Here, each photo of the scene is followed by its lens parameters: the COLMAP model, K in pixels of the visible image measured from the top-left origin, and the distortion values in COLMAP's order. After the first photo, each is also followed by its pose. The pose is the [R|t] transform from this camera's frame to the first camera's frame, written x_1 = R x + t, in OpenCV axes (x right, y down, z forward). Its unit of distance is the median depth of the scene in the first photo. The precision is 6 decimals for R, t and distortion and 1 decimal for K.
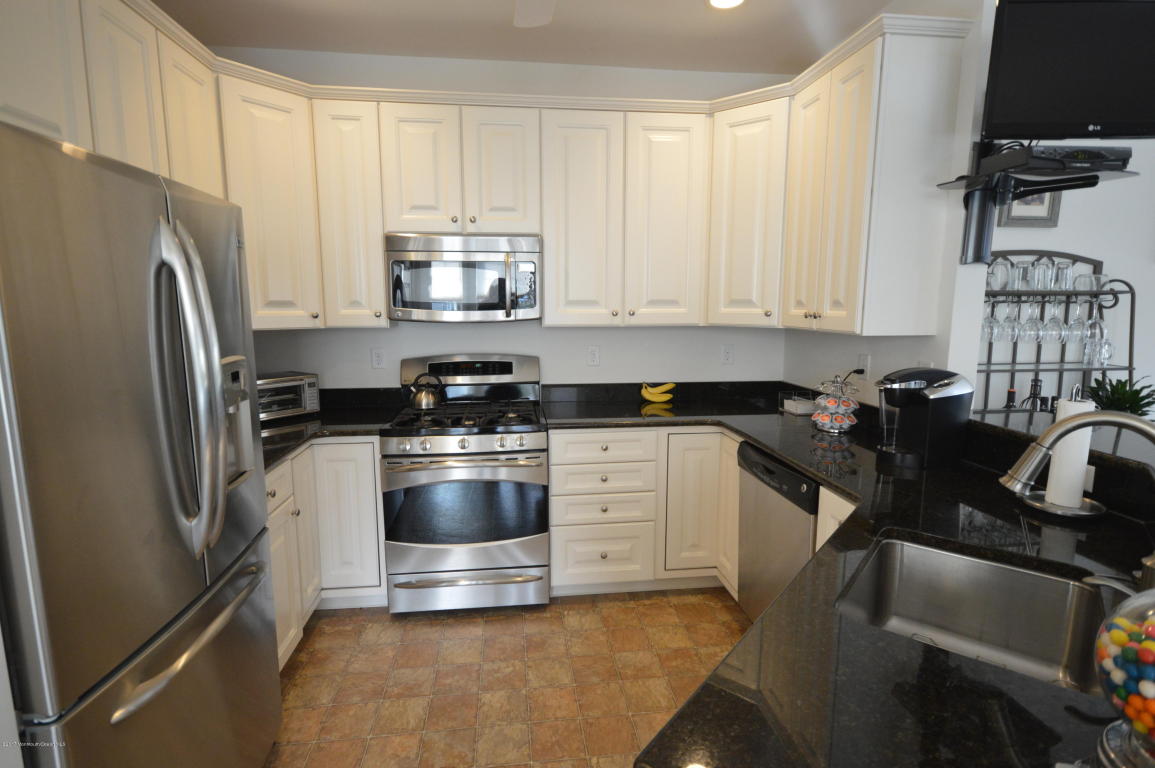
lens RADIAL K [[575.5, 0, 577.5], [0, 575.5, 384.0], [0, 0, 1]] dist [0.003059, 0.000479]
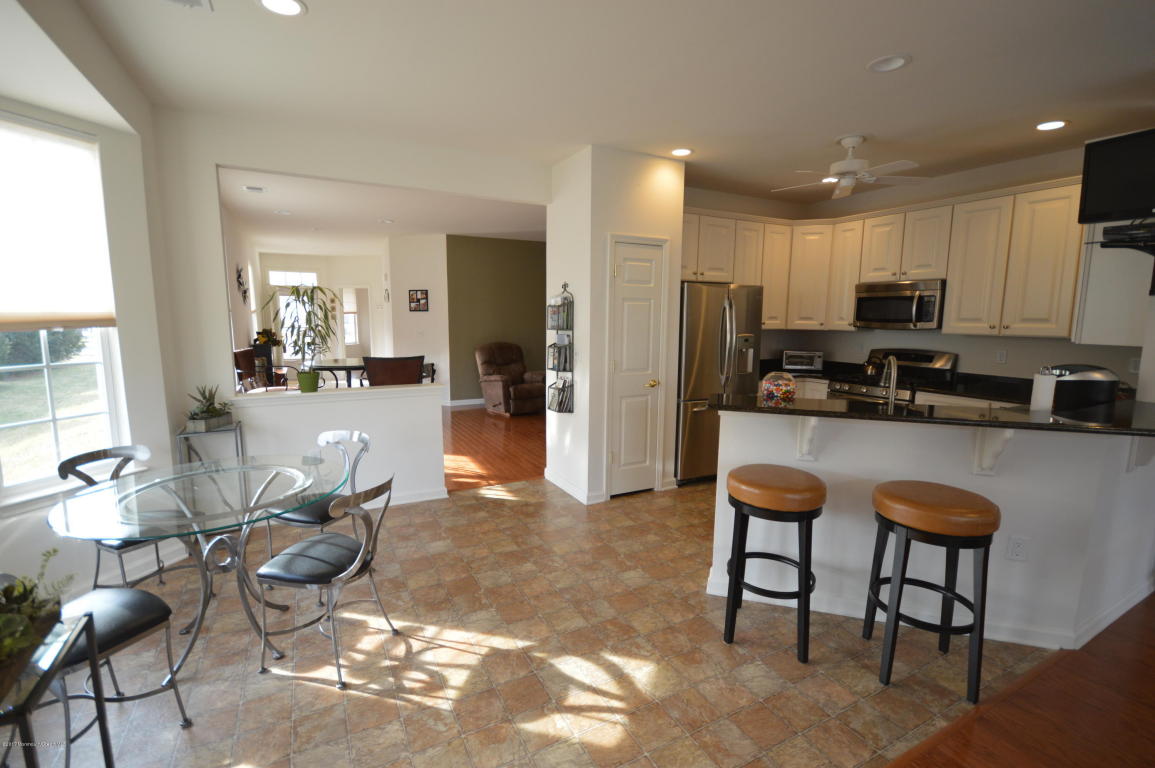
lens RADIAL K [[514.0, 0, 577.5], [0, 514.0, 384.0], [0, 0, 1]] dist [0.002369, -0.000587]
pose [[0.359501, 0.128525, -0.924251, 1.006142], [-0.141289, 0.986547, 0.082231, 0.072739], [0.922386, 0.101024, 0.372824, -0.530088]]
